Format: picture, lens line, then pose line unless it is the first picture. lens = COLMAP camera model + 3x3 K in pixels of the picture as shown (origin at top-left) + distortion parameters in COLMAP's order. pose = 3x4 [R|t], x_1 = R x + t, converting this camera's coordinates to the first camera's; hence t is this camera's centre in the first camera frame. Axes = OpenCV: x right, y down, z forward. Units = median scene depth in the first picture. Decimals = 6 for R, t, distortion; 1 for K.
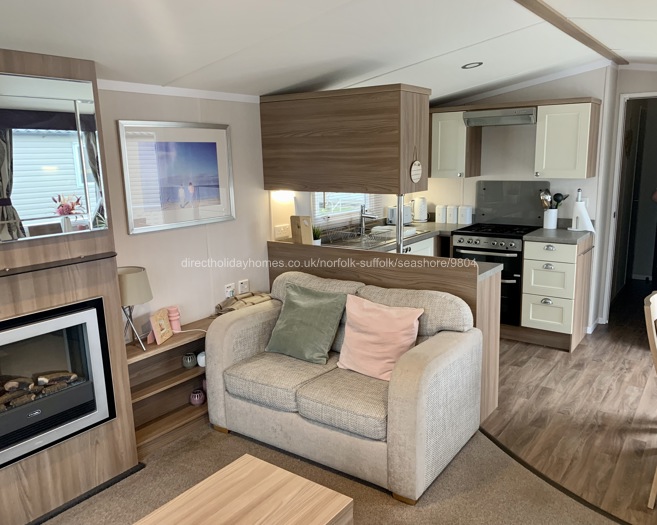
lens RADIAL K [[564.1, 0, 332.1], [0, 564.1, 266.0], [0, 0, 1]] dist [-0.004500, 0.005373]
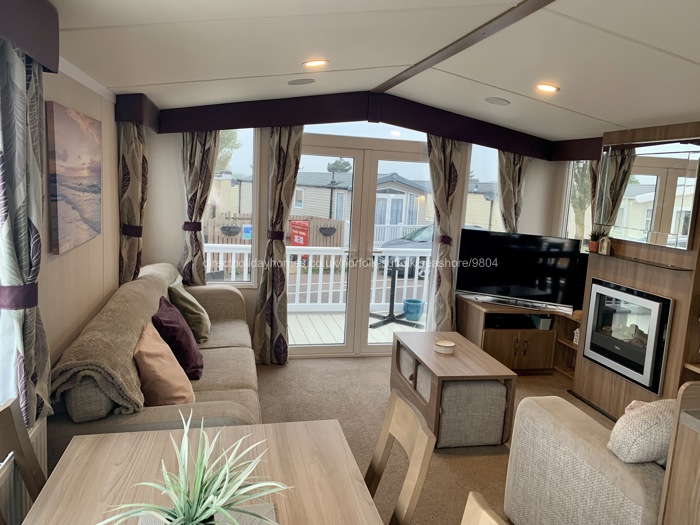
lens RADIAL K [[529.7, 0, 349.0], [0, 529.7, 259.1], [0, 0, 1]] dist [0.029149, 0.001730]
pose [[-0.668463, 0.094544, -0.737712, 0.859032], [-0.187326, 0.938508, 0.290020, -0.218066], [0.719768, 0.332060, -0.609647, 1.027540]]
